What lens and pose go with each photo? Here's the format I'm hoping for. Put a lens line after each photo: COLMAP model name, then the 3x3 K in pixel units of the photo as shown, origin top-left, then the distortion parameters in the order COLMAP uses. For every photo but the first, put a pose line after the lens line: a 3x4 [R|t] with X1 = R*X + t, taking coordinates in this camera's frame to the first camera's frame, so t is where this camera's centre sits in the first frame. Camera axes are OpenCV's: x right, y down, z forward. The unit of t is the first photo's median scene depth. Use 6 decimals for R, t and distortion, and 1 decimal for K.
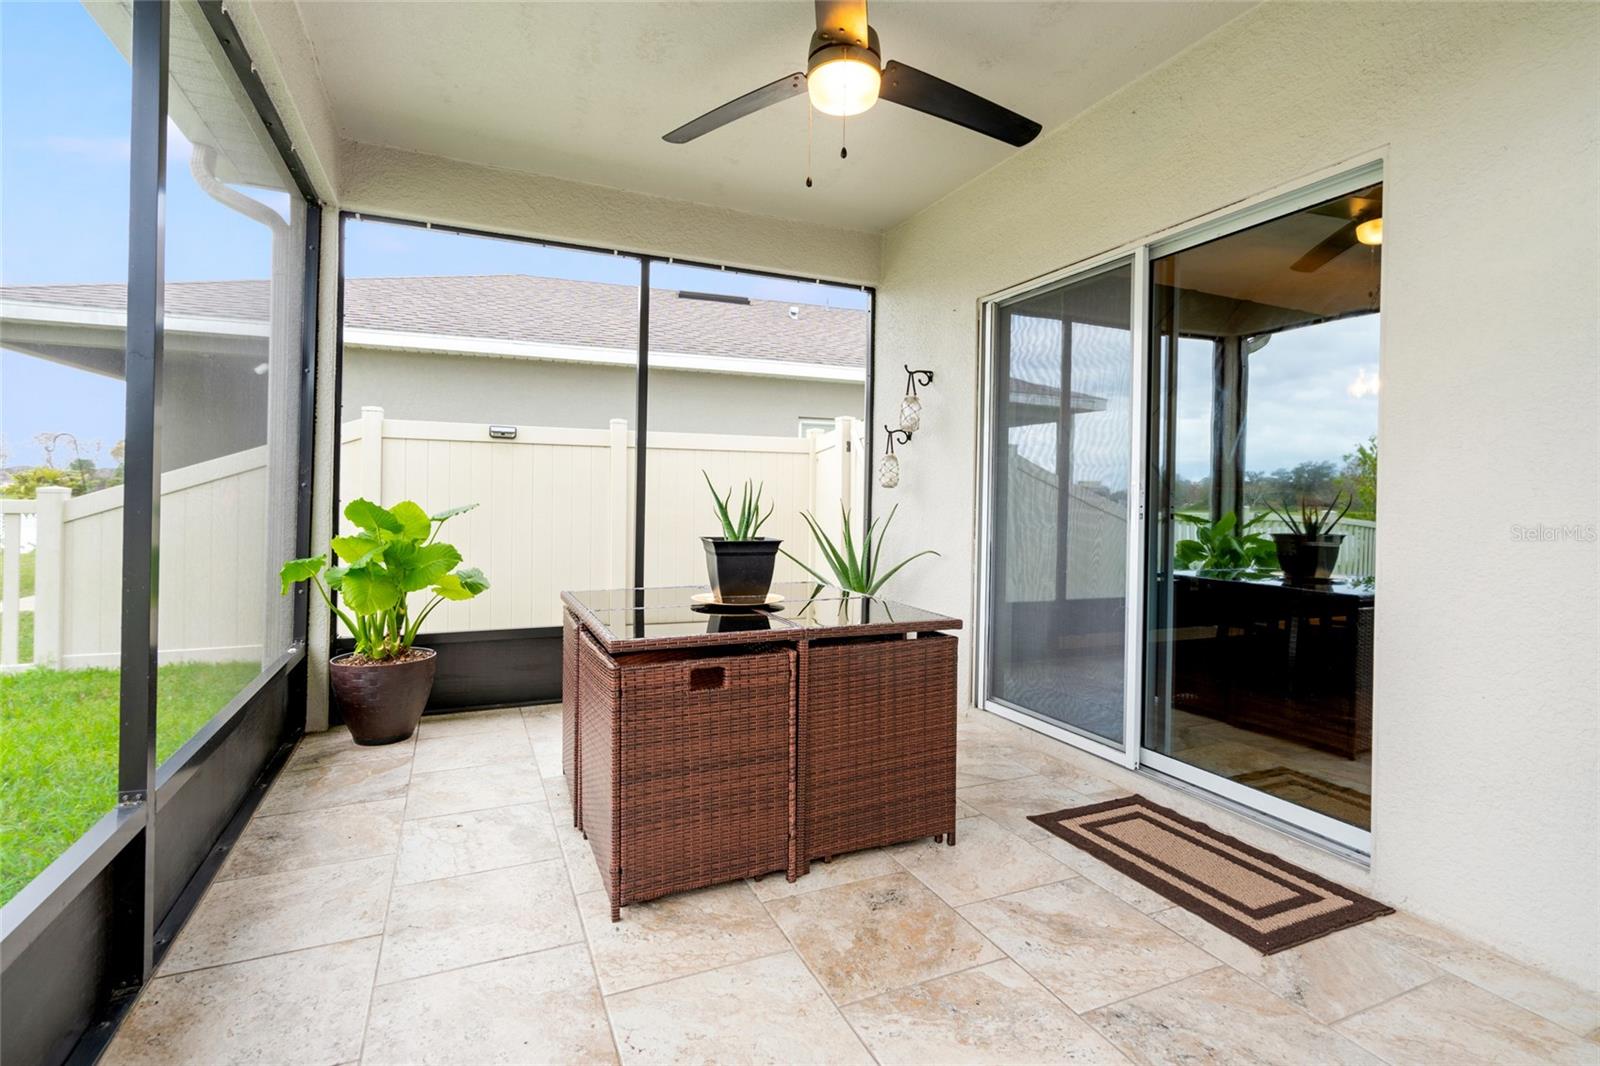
lens RADIAL K [[723.1, 0, 782.8], [0, 723.1, 500.0], [0, 0, 1]] dist [0.006468, 0.002165]
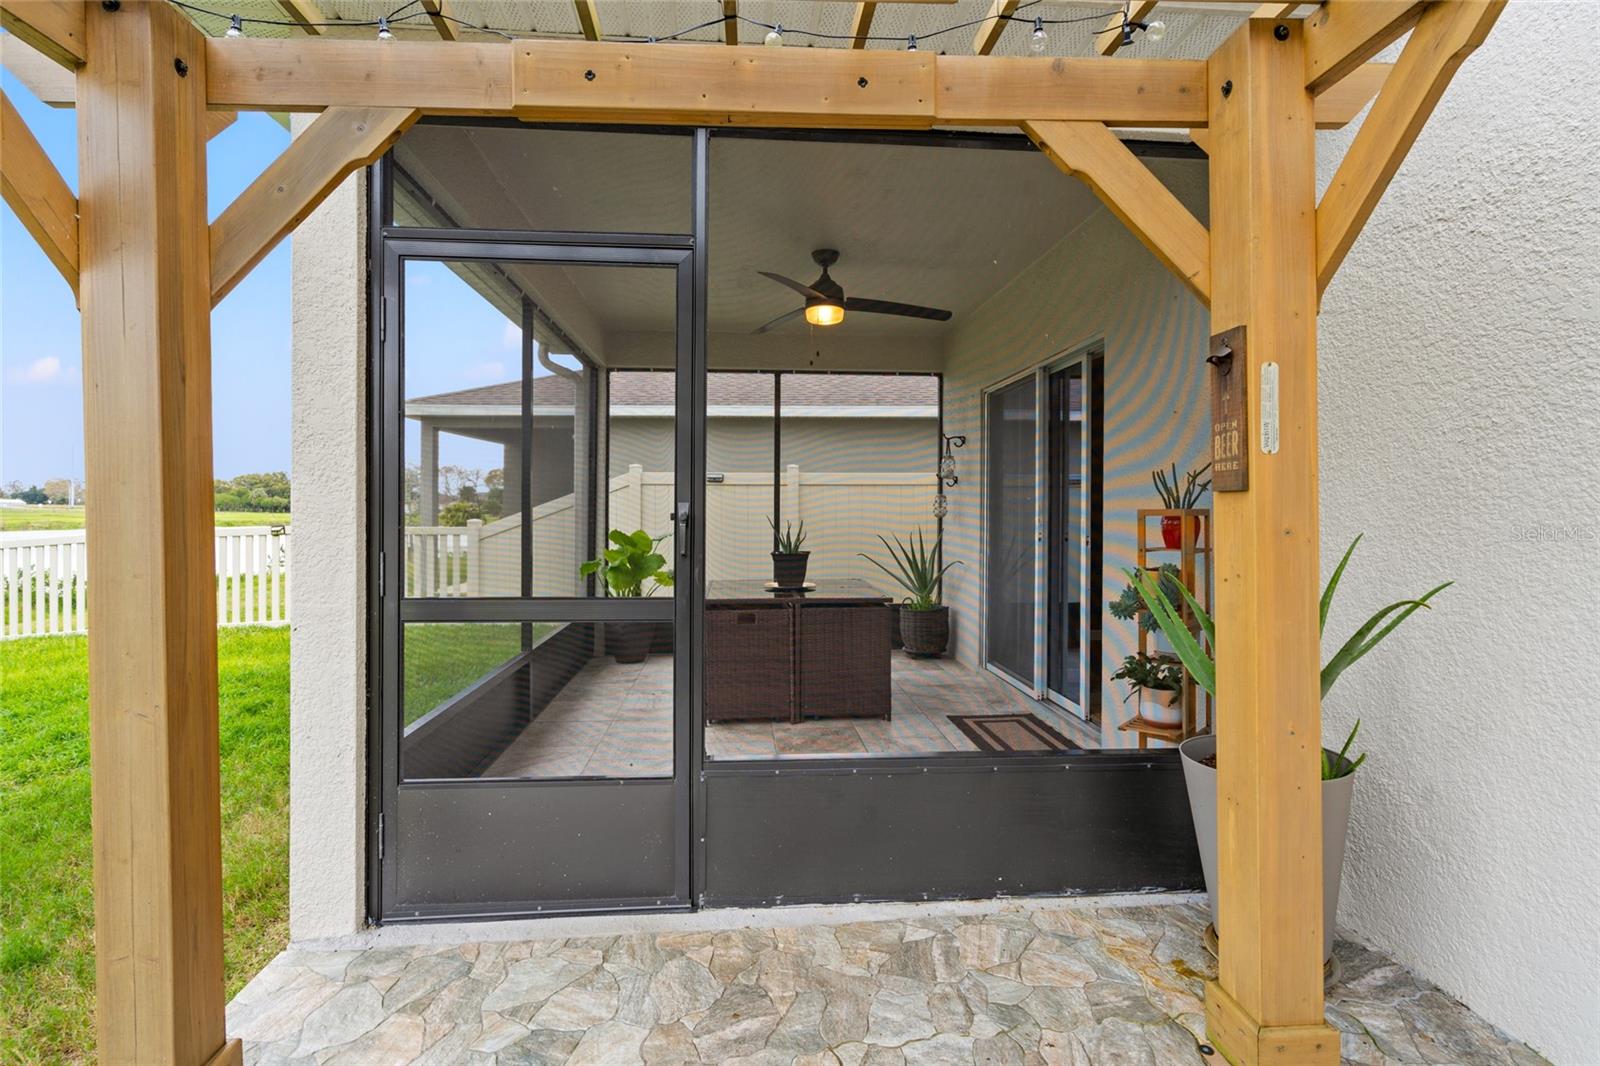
lens RADIAL K [[723.1, 0, 799.3], [0, 723.1, 516.1], [0, 0, 1]] dist [0.006468, 0.002165]
pose [[0.944460, -0.009444, -0.328490, 0.451291], [0.010772, 0.999940, 0.002223, -0.032774], [0.328449, -0.005638, 0.944505, -0.571264]]
